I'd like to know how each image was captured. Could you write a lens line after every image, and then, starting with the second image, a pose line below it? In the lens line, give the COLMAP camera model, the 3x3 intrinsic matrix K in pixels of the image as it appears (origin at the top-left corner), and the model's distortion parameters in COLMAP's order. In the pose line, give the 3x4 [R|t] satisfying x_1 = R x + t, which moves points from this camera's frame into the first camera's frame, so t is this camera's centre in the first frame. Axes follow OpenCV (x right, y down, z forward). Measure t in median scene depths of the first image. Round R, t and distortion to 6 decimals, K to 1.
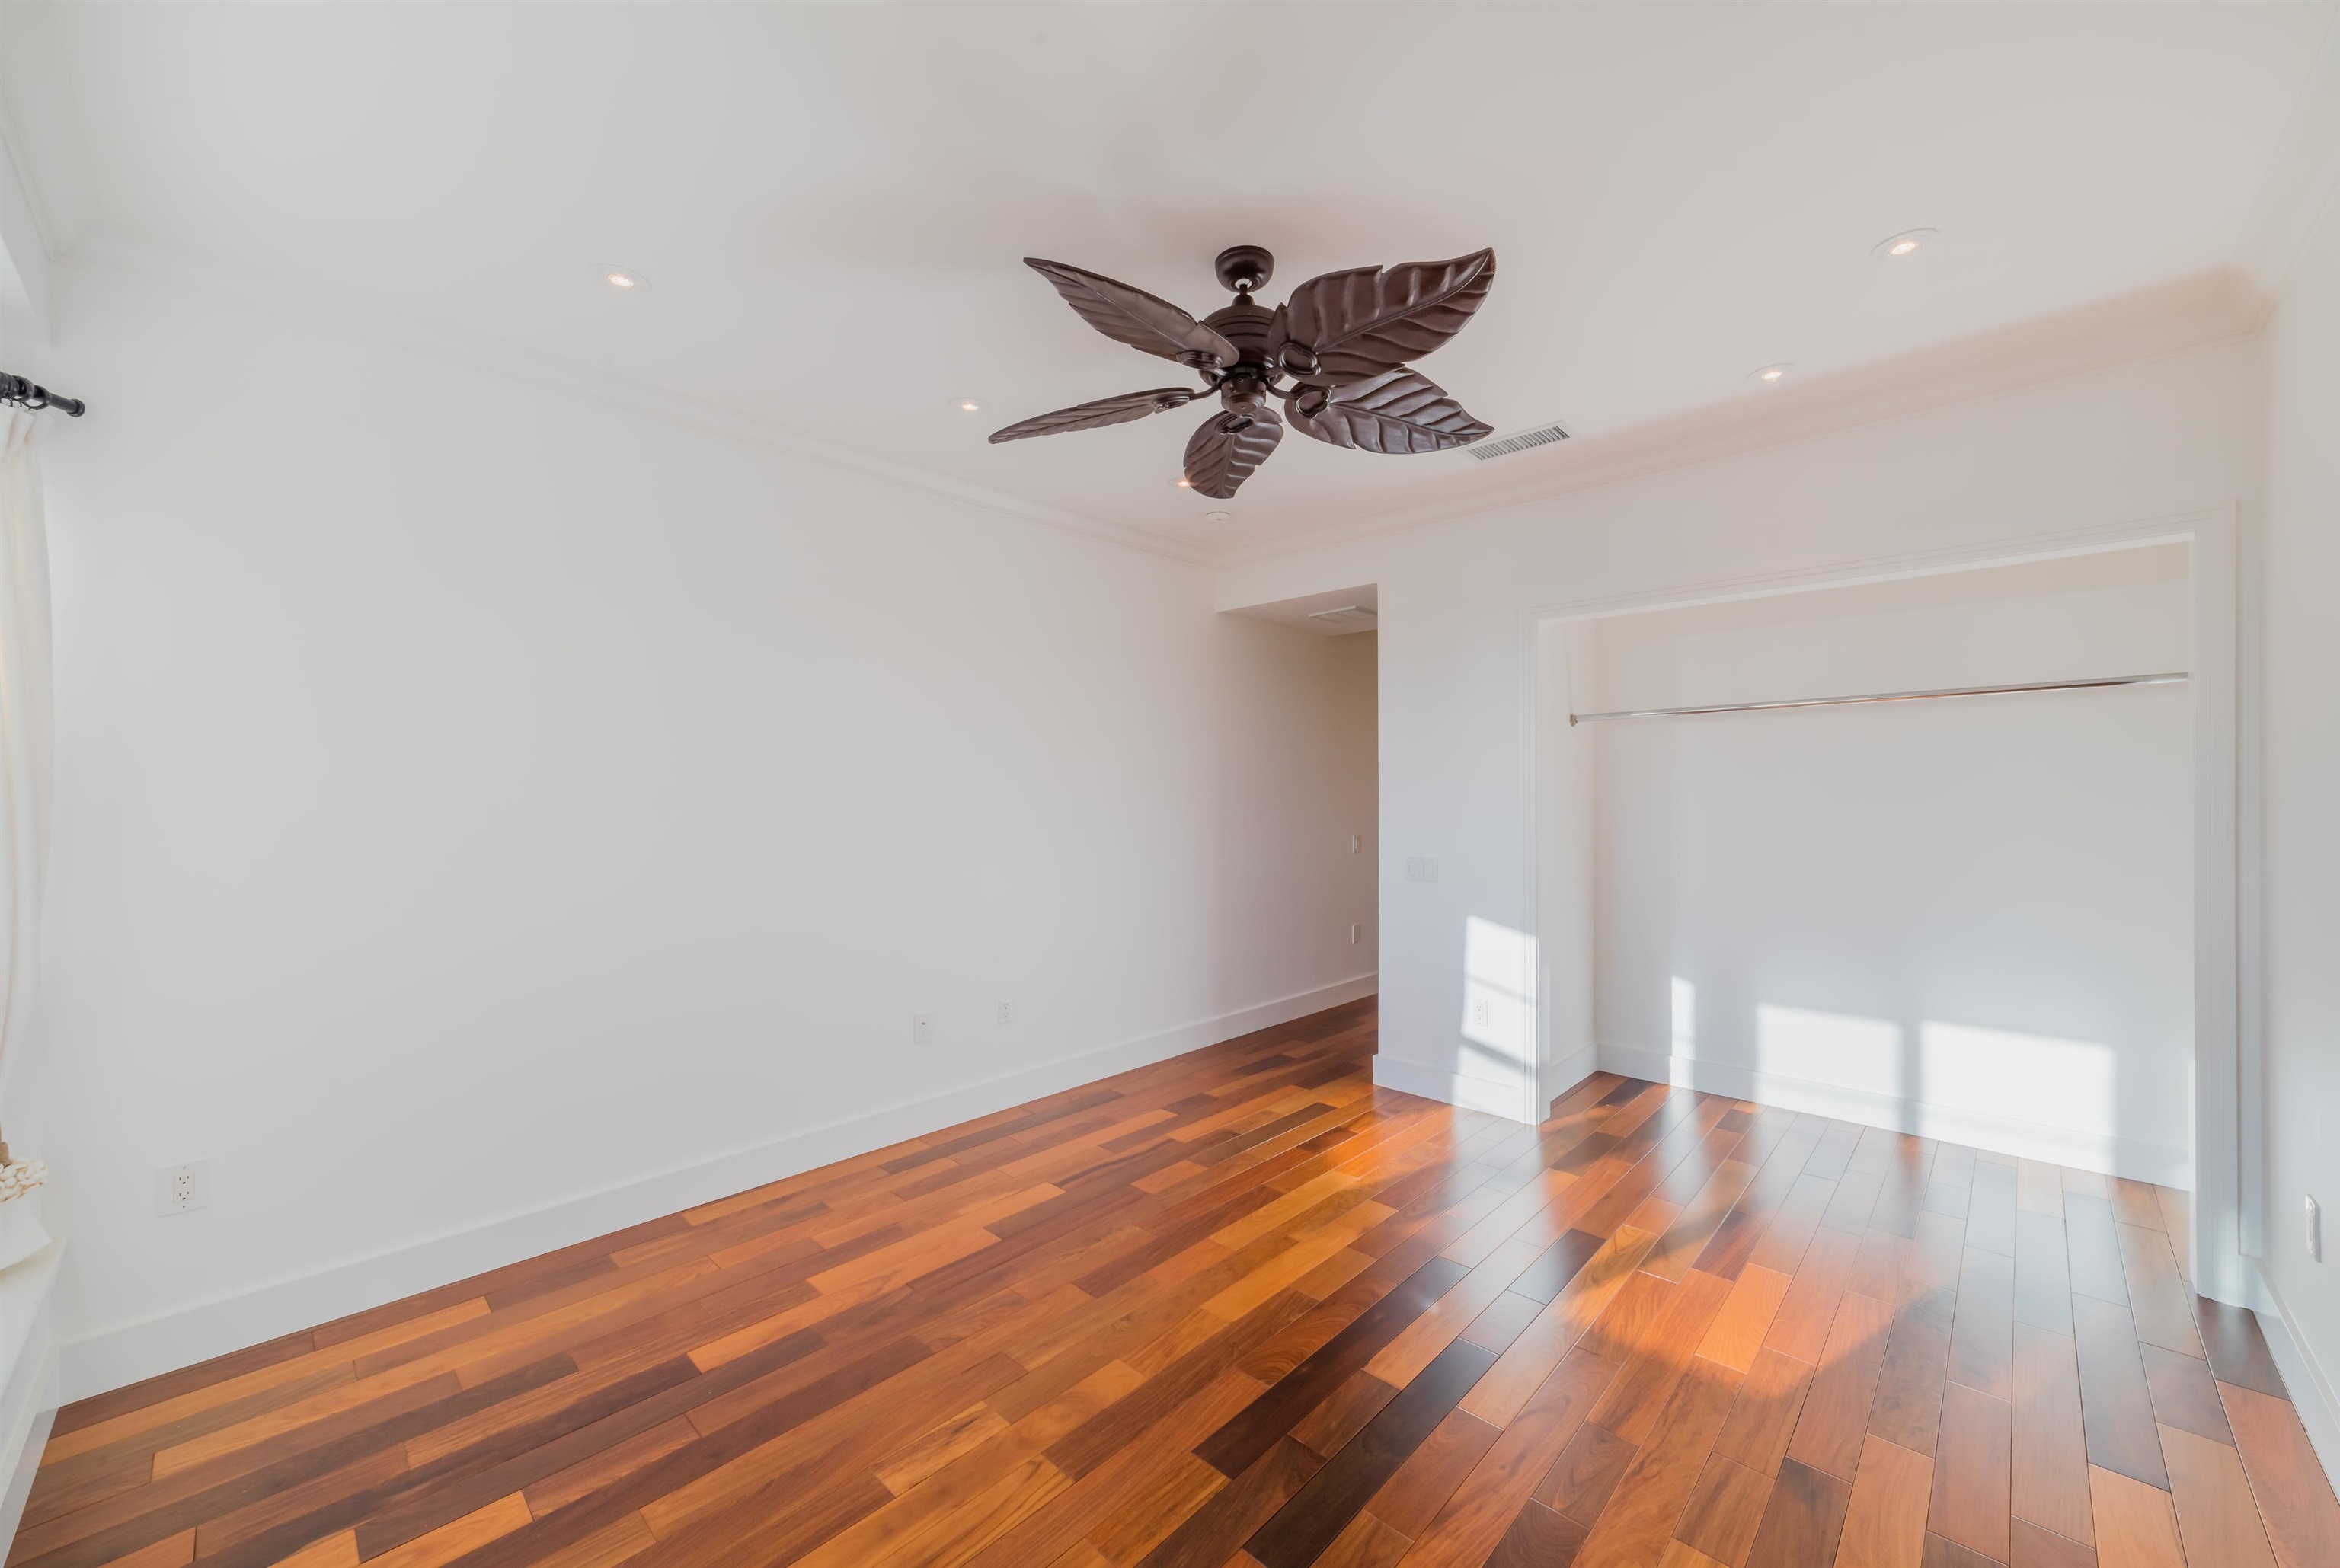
lens RADIAL K [[883.5, 0, 1171.2], [0, 883.5, 787.5], [0, 0, 1]] dist [0.000681, 0.000060]
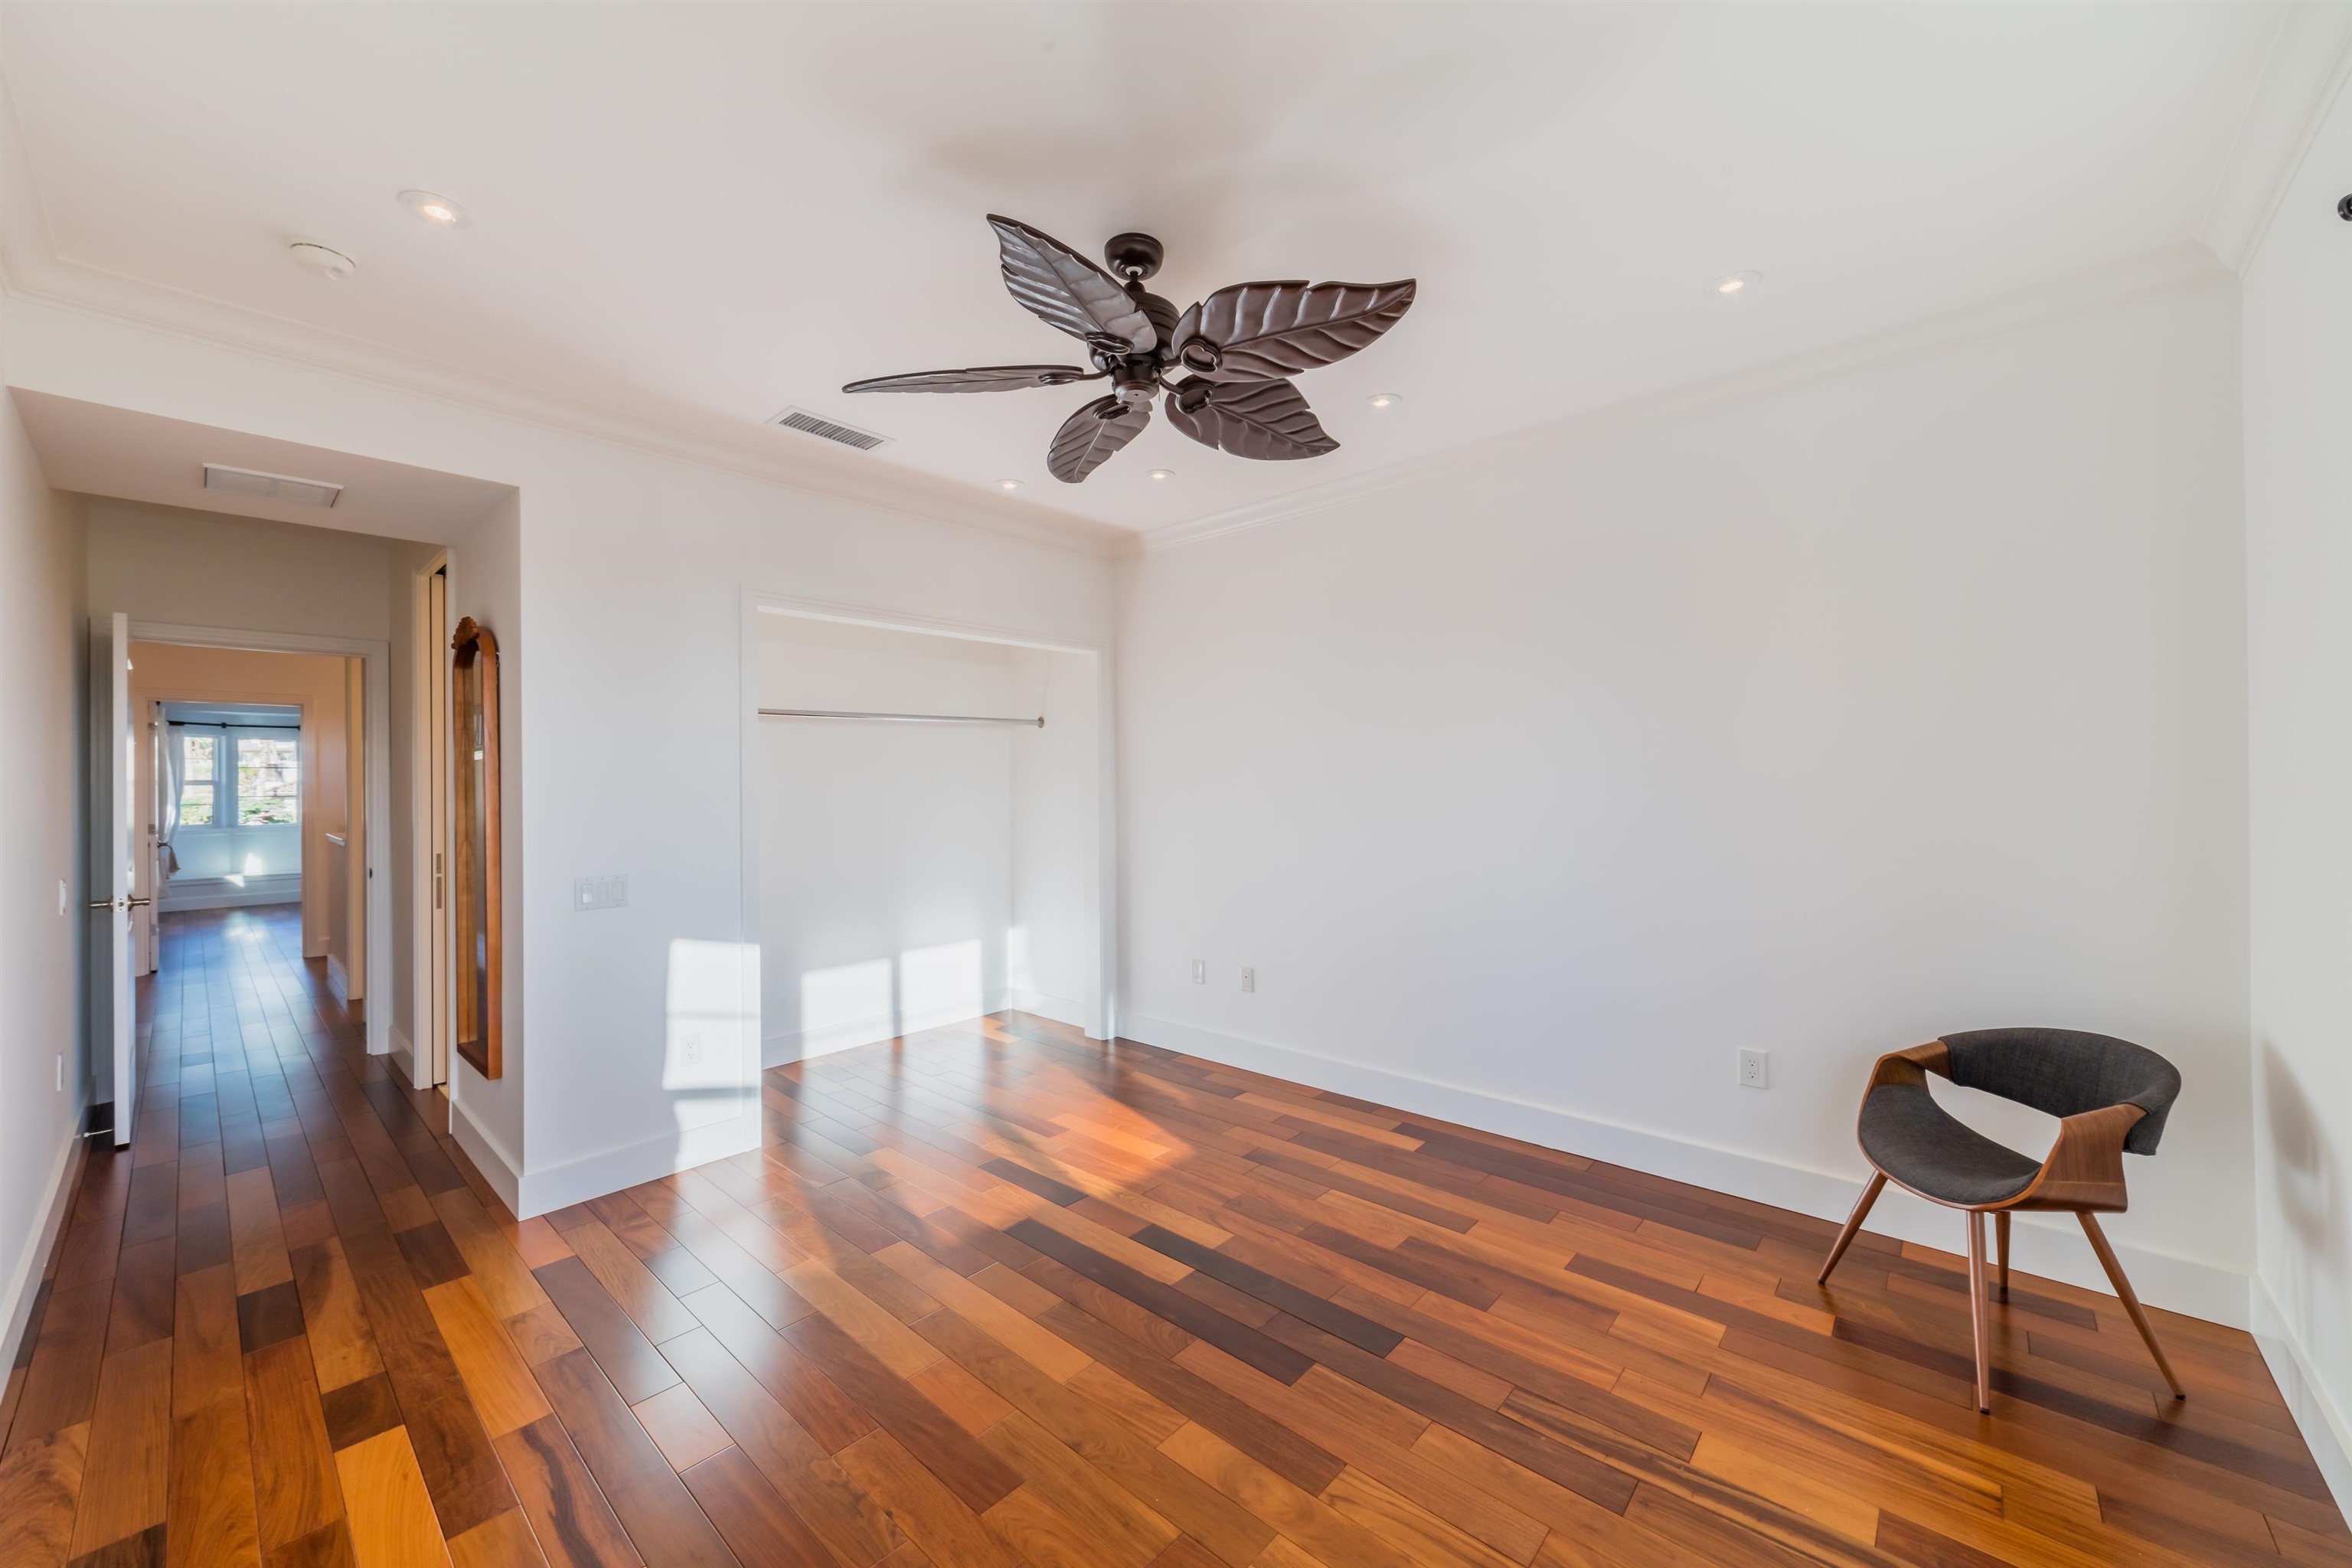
lens RADIAL K [[888.1, 0, 1176.8], [0, 888.1, 781.6], [0, 0, 1]] dist [0.000681, 0.000060]
pose [[-0.024754, 0.001342, 0.999693, -0.716993], [0.003963, 0.999991, -0.001244, -0.000469], [-0.999686, 0.003931, -0.024759, 0.774259]]
